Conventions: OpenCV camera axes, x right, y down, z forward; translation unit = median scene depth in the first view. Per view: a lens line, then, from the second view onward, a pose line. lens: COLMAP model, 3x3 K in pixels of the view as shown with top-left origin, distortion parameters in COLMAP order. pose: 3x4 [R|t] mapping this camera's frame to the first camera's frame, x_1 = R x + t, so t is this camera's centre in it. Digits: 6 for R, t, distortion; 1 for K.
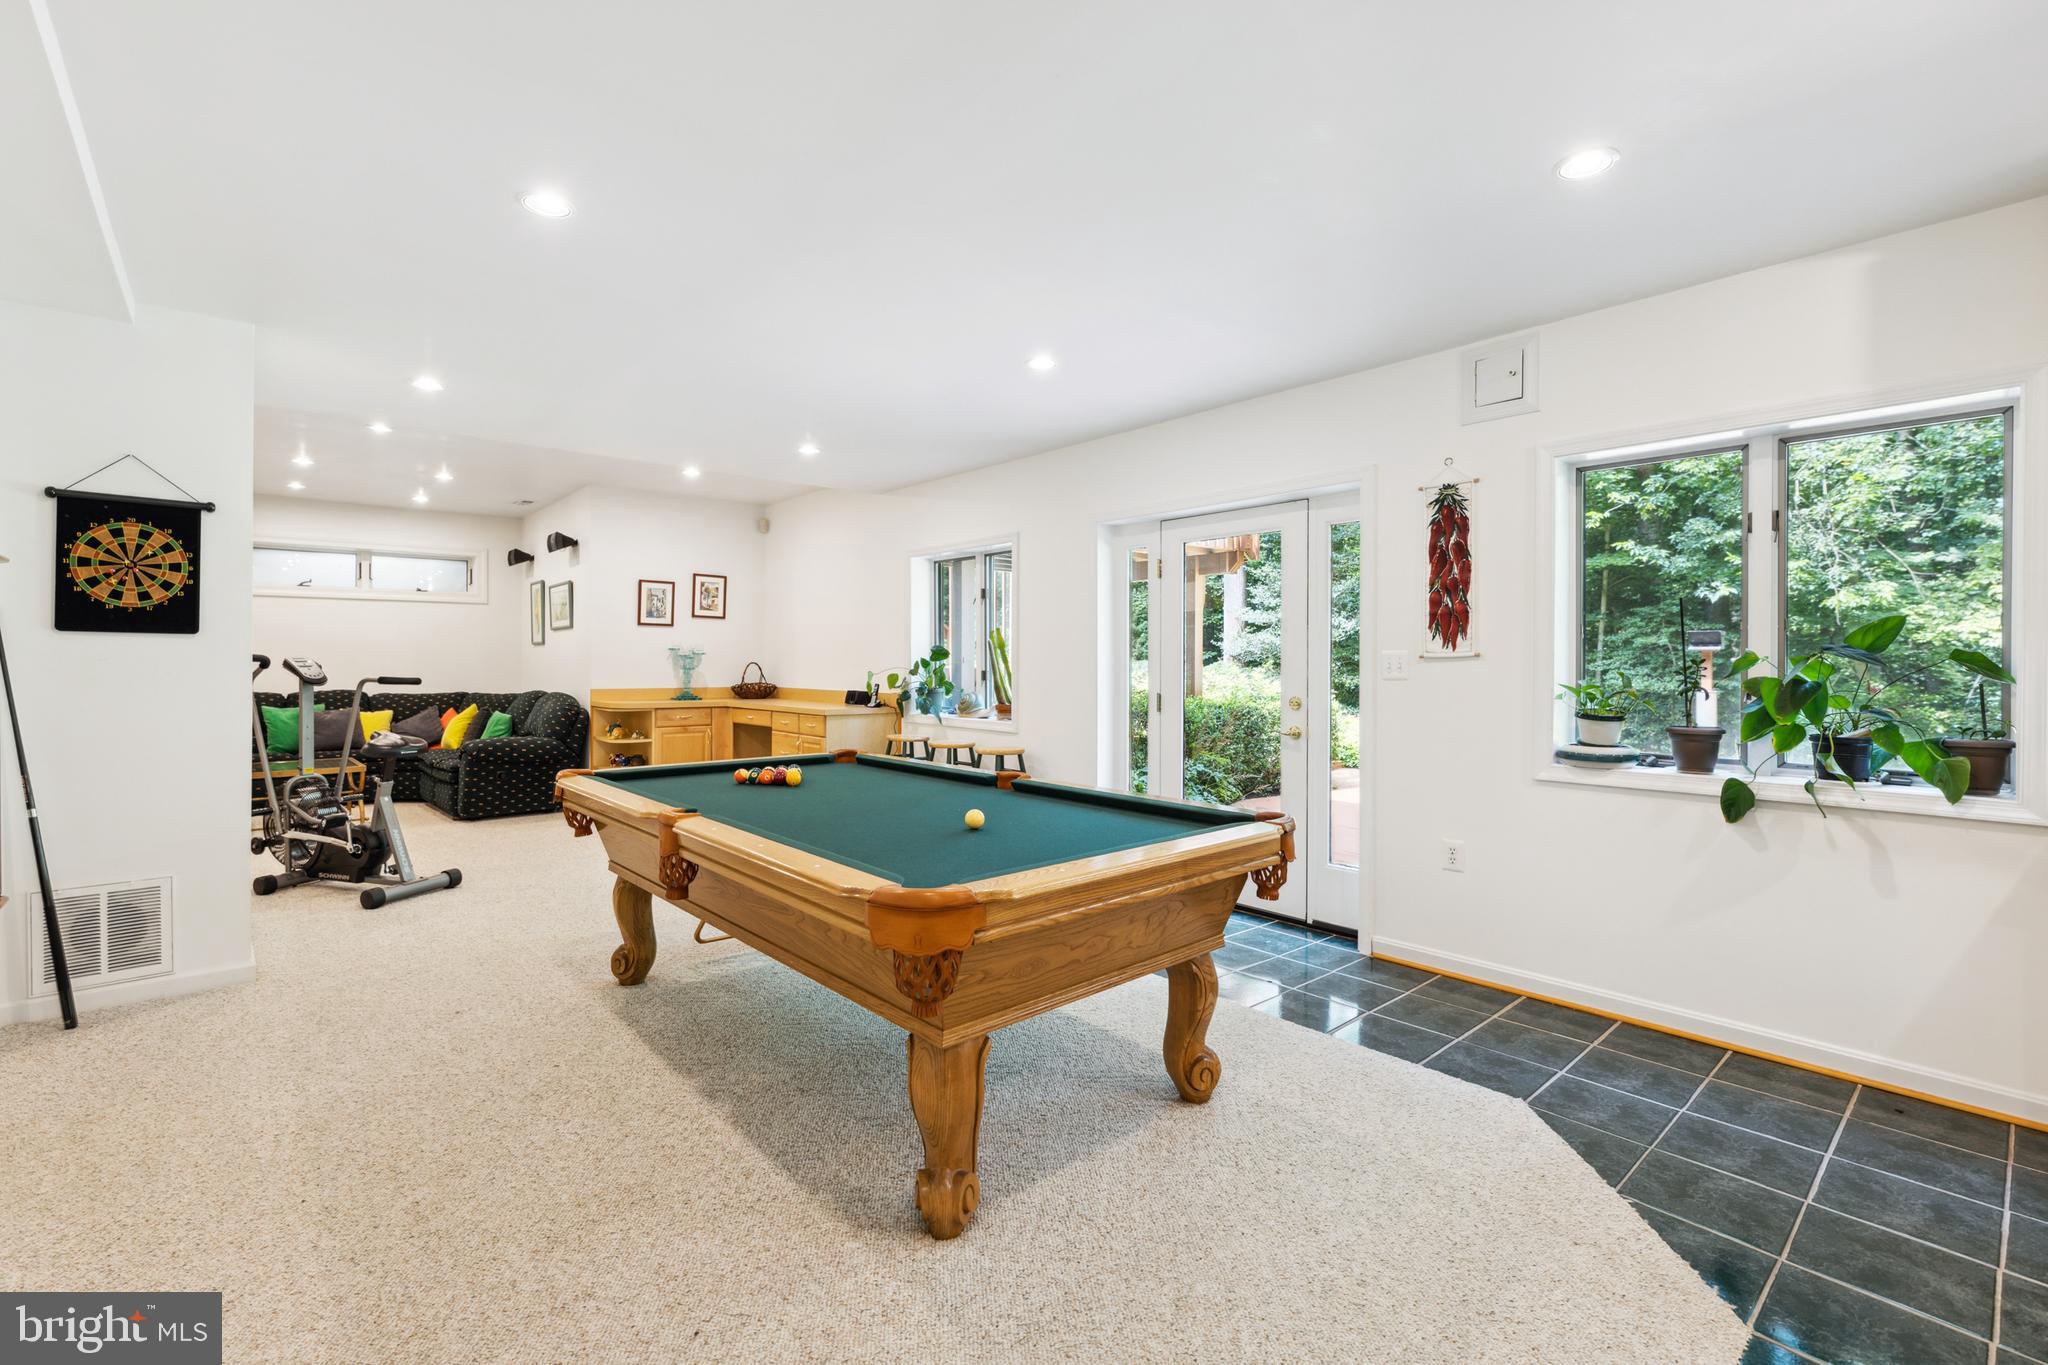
lens RADIAL K [[902.2, 0, 1029.9], [0, 902.2, 657.5], [0, 0, 1]] dist [0.000174, 0.000017]
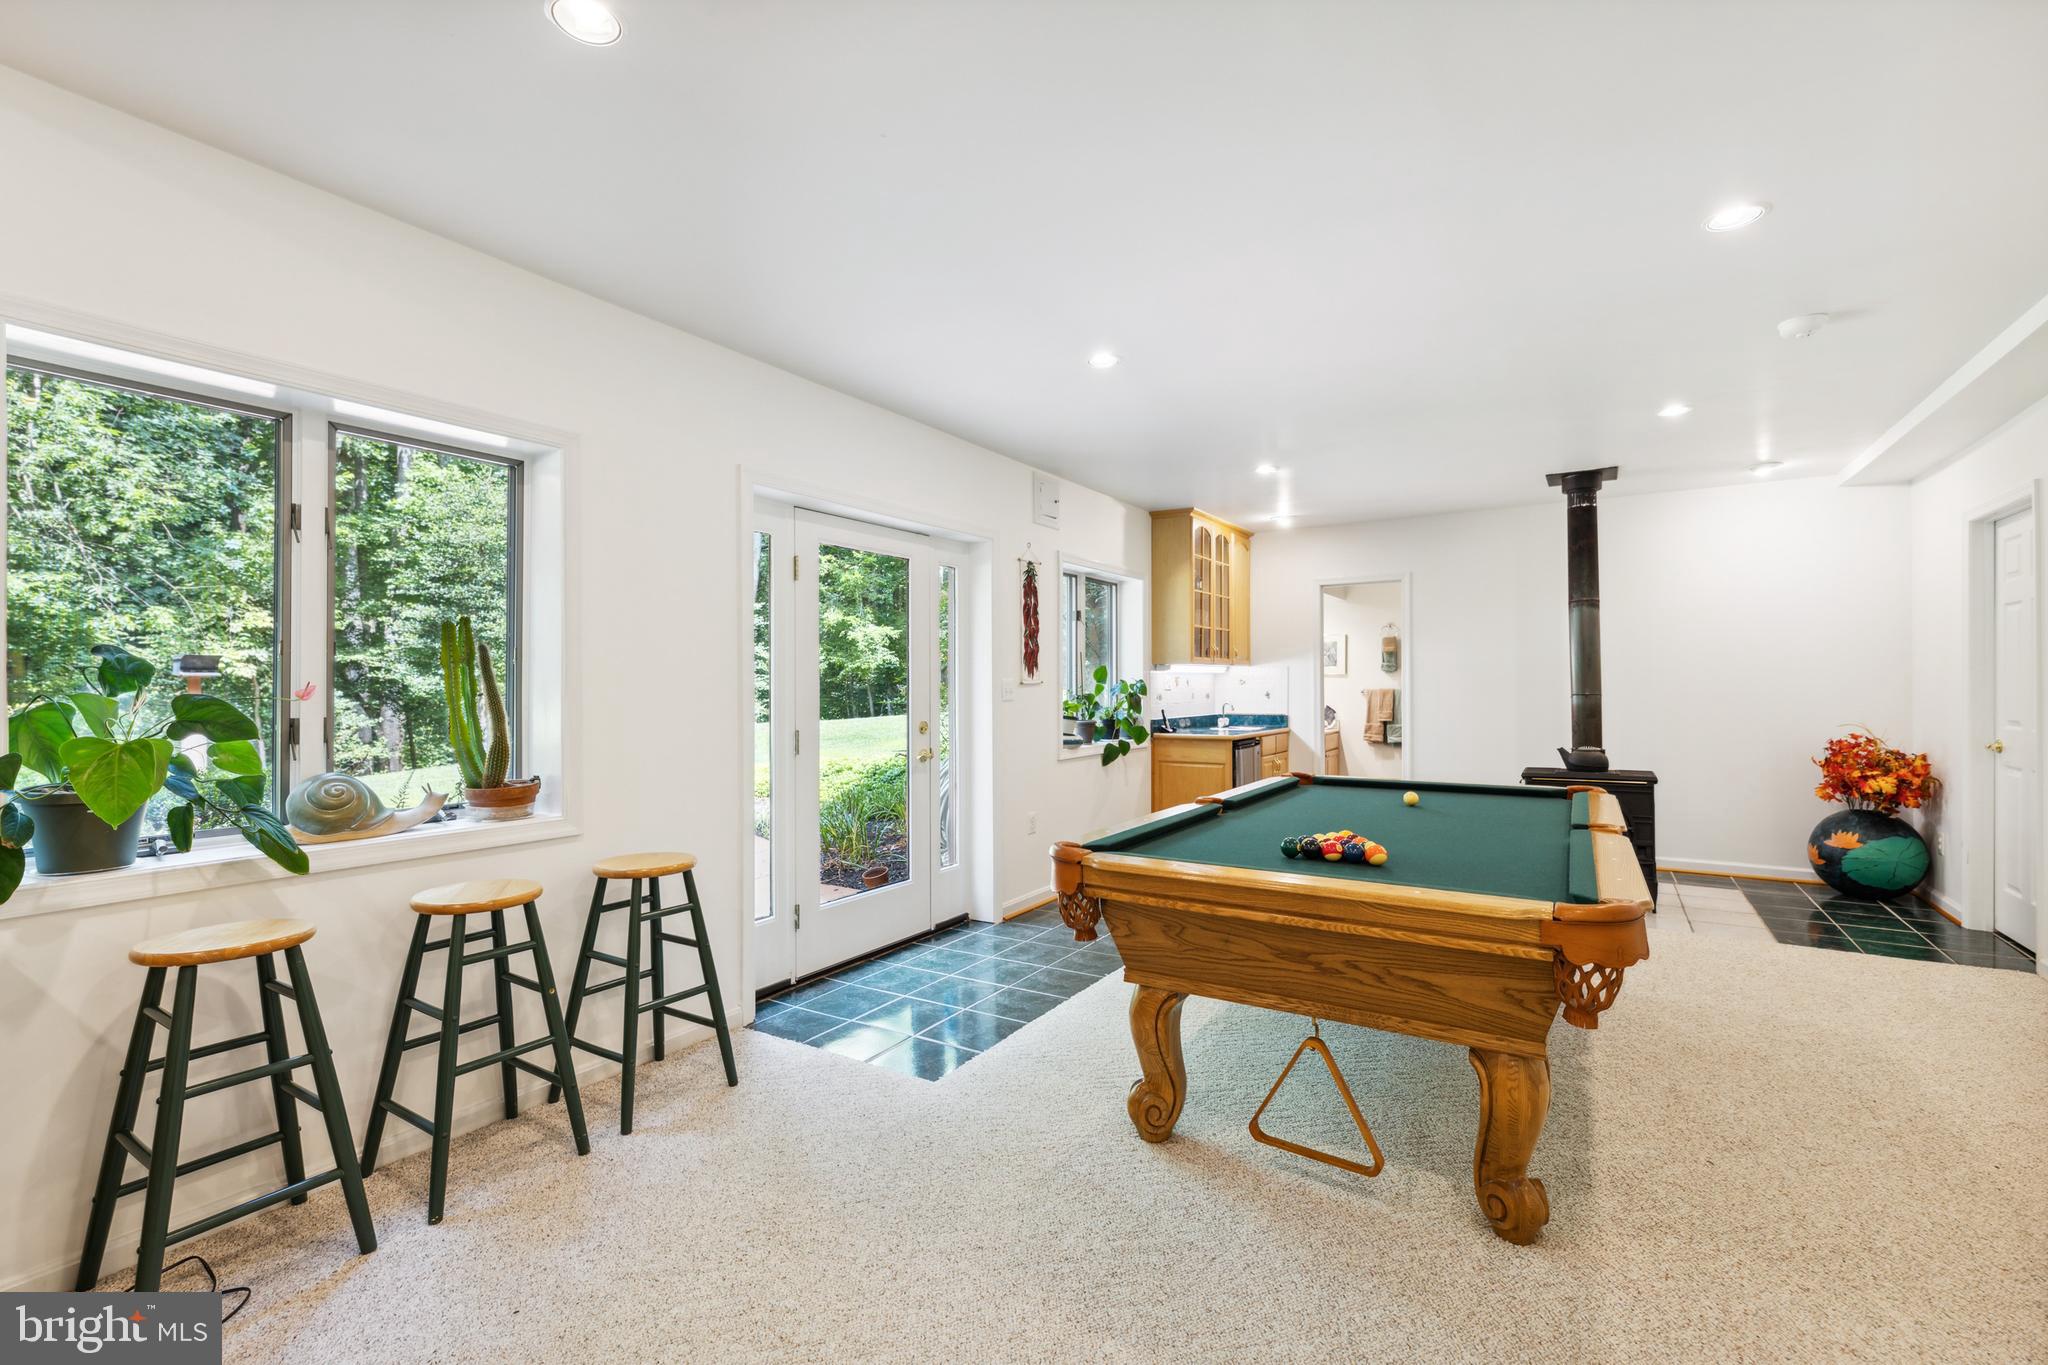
lens RADIAL K [[878.5, 0, 1023.0], [0, 878.5, 673.6], [0, 0, 1]] dist [0.000782, 0.000091]
pose [[-0.286038, 0.012925, 0.958131, -0.843693], [0.000682, 0.999912, -0.013286, 0.002336], [-0.958218, -0.003147, -0.286021, 1.388293]]
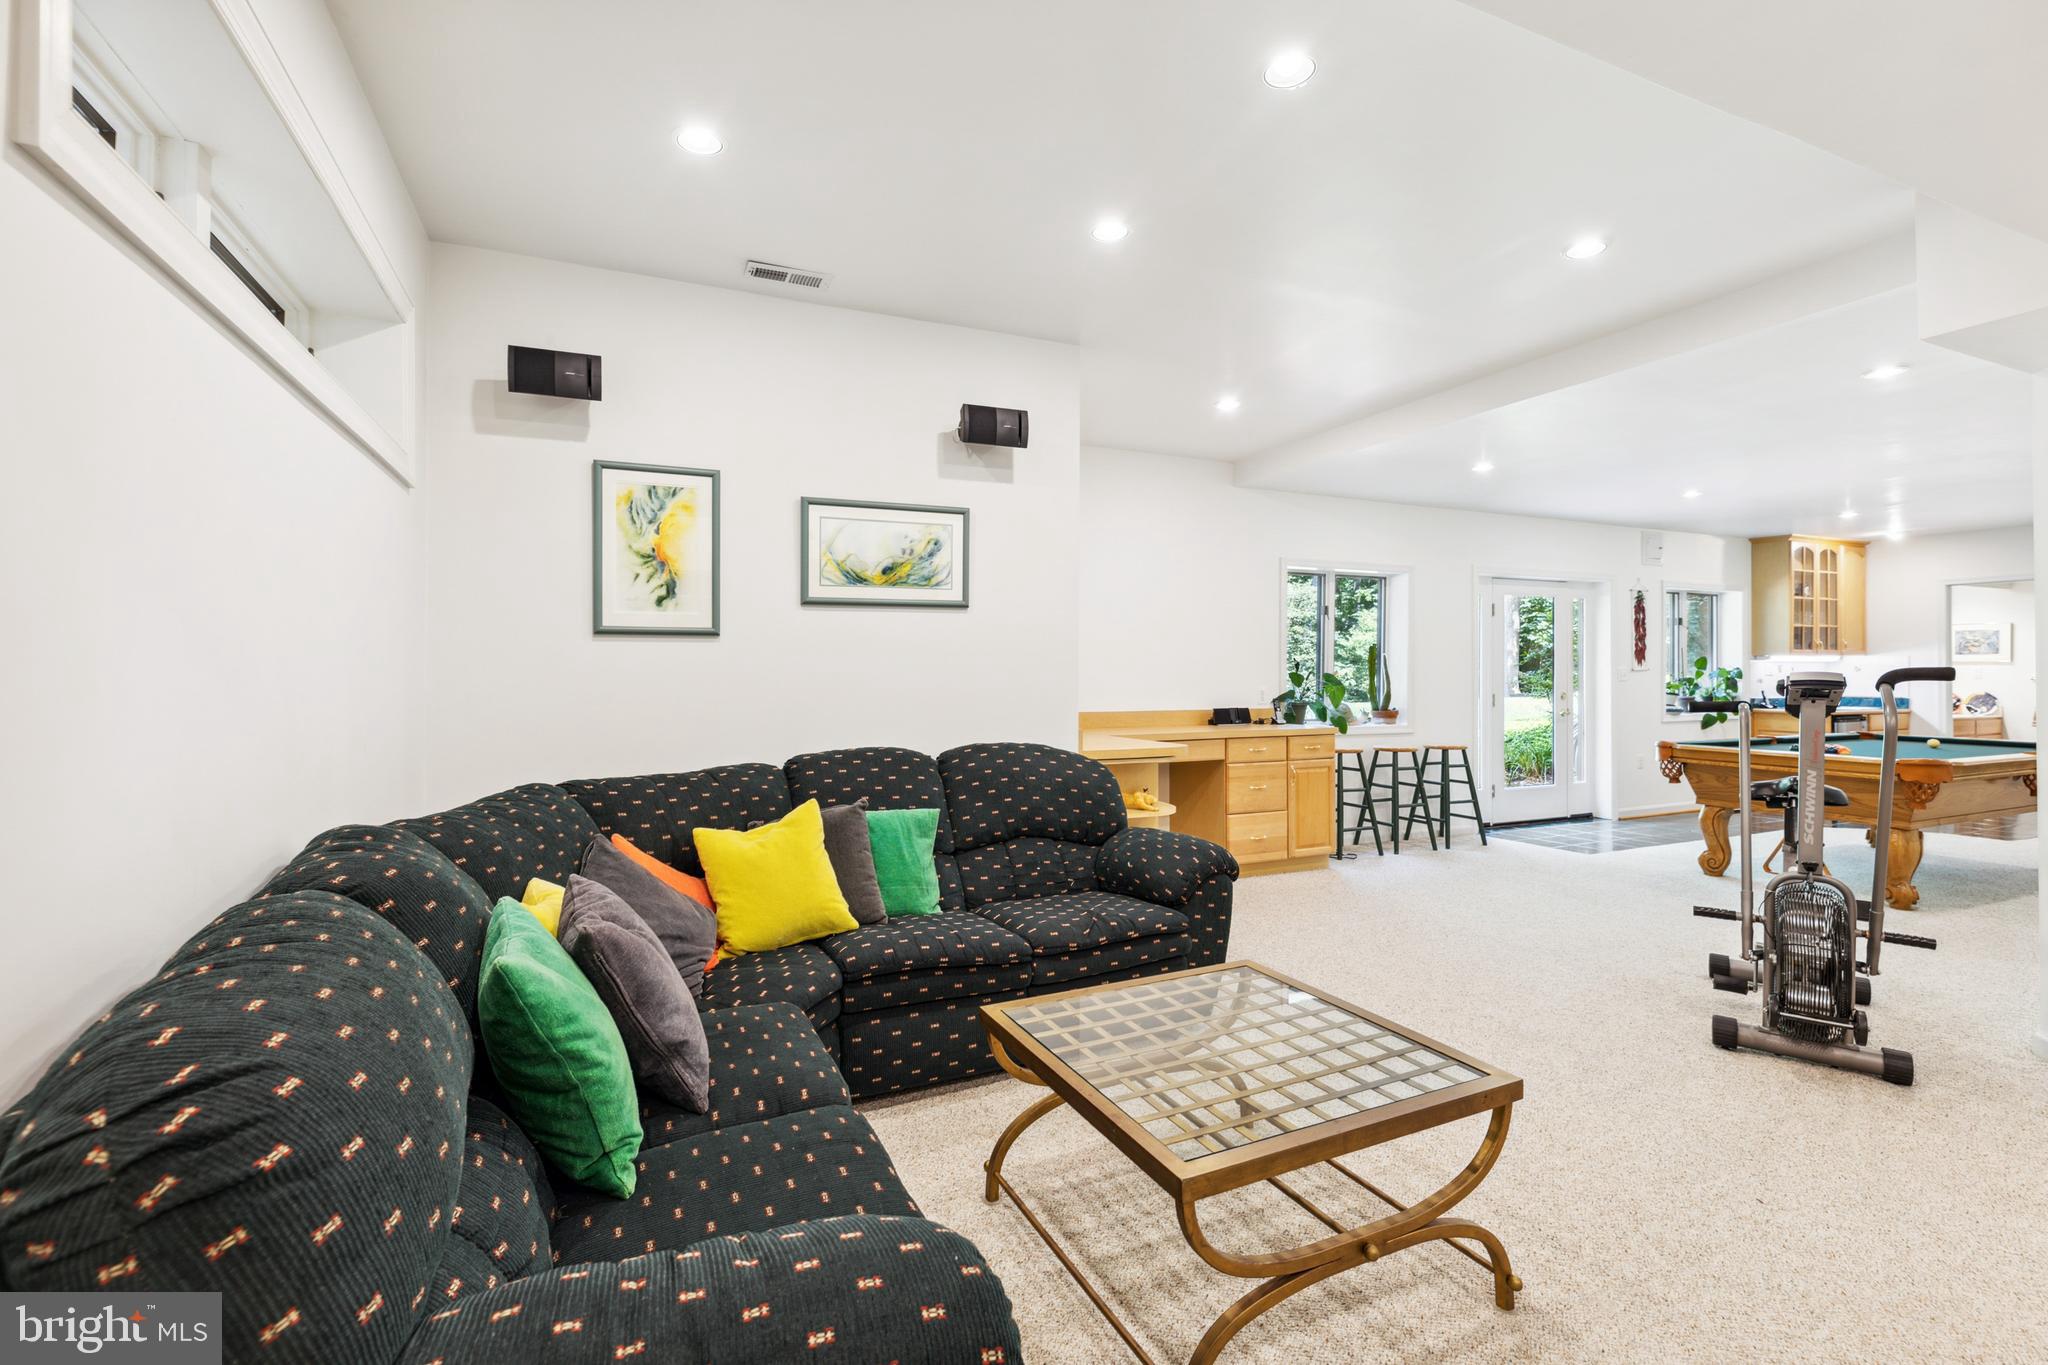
lens RADIAL K [[878.5, 0, 1023.0], [0, 878.5, 673.6], [0, 0, 1]] dist [0.000782, 0.000091]
pose [[0.297918, -0.001671, 0.954590, -1.973843], [-0.001013, 0.999997, 0.002067, 0.005021], [-0.954591, -0.001583, 0.297916, 1.764773]]
